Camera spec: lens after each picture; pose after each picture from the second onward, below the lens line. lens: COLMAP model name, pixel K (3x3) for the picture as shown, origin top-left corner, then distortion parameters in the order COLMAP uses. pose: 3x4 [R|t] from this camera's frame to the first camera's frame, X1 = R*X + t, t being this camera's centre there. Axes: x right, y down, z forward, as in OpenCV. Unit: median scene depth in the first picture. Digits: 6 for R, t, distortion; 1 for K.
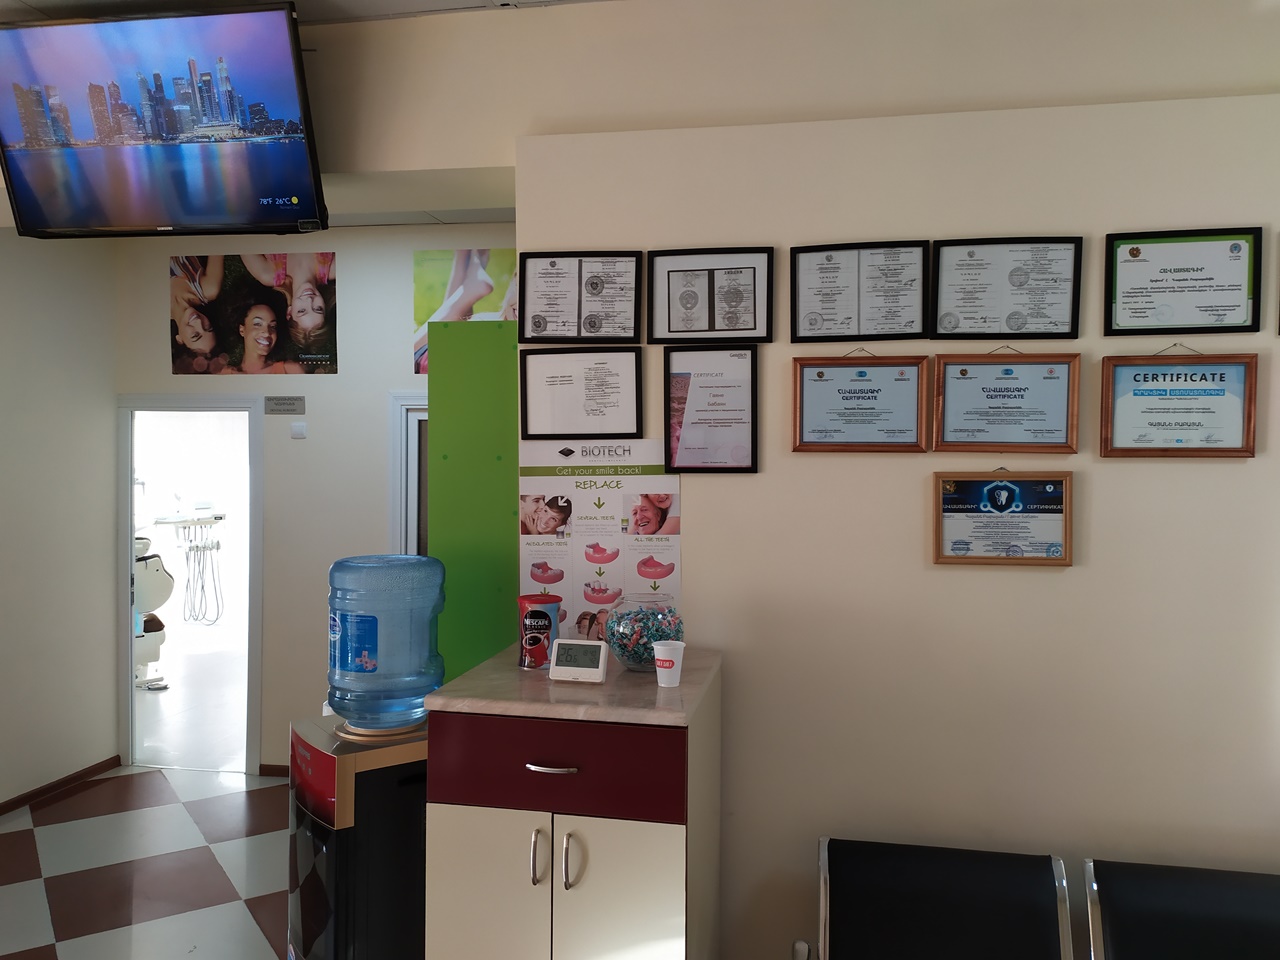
lens RADIAL K [[939.5, 0, 647.6], [0, 939.5, 481.8], [0, 0, 1]] dist [0.031154, -0.047526]
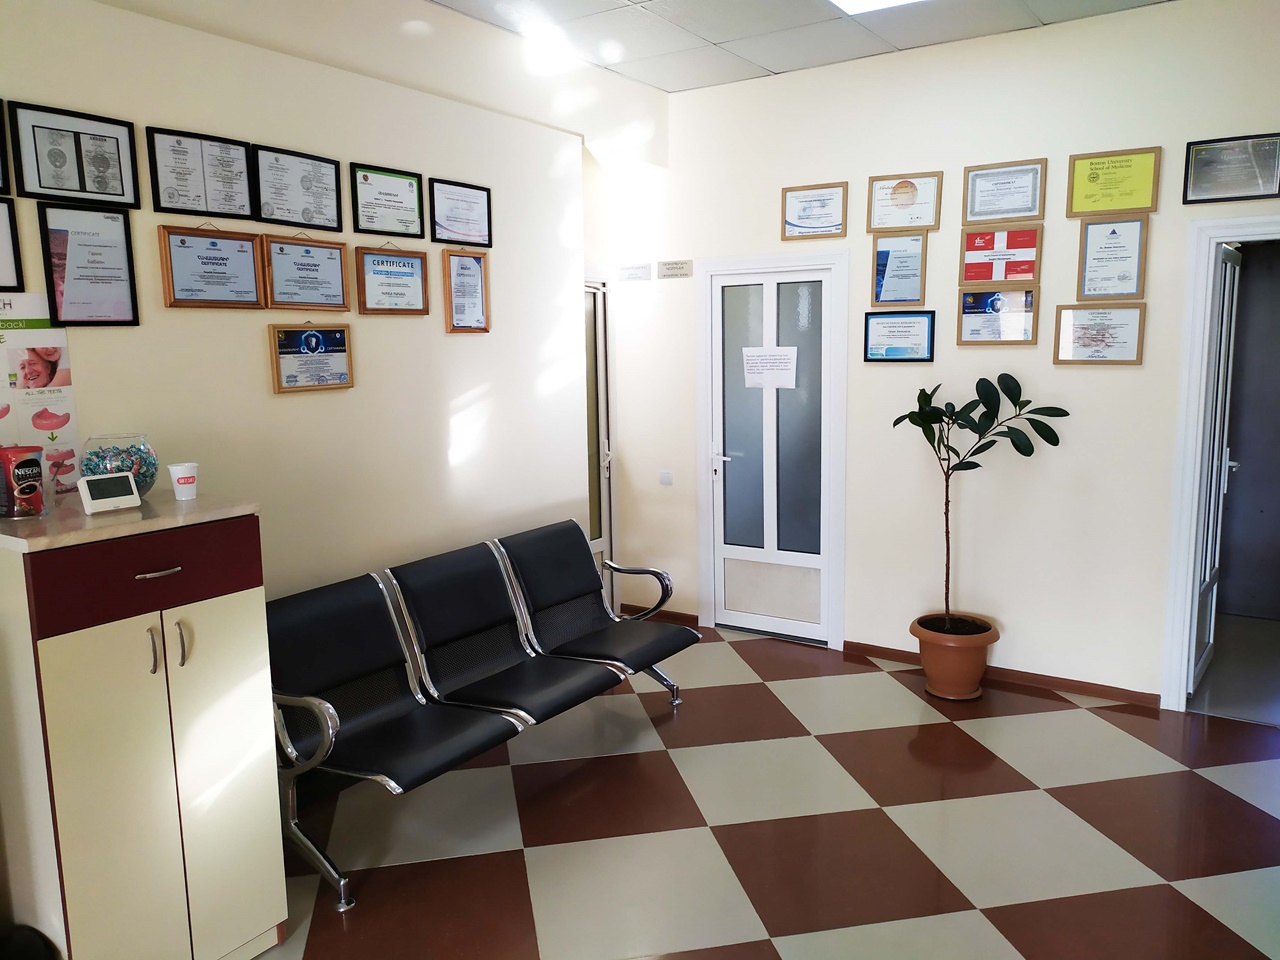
lens RADIAL K [[939.5, 0, 650.7], [0, 939.5, 487.4], [0, 0, 1]] dist [0.031154, -0.047526]
pose [[0.376052, -0.156921, 0.913214, -0.758909], [0.037948, 0.987337, 0.154031, 0.032567], [-0.925821, -0.023269, 0.377245, -0.010883]]
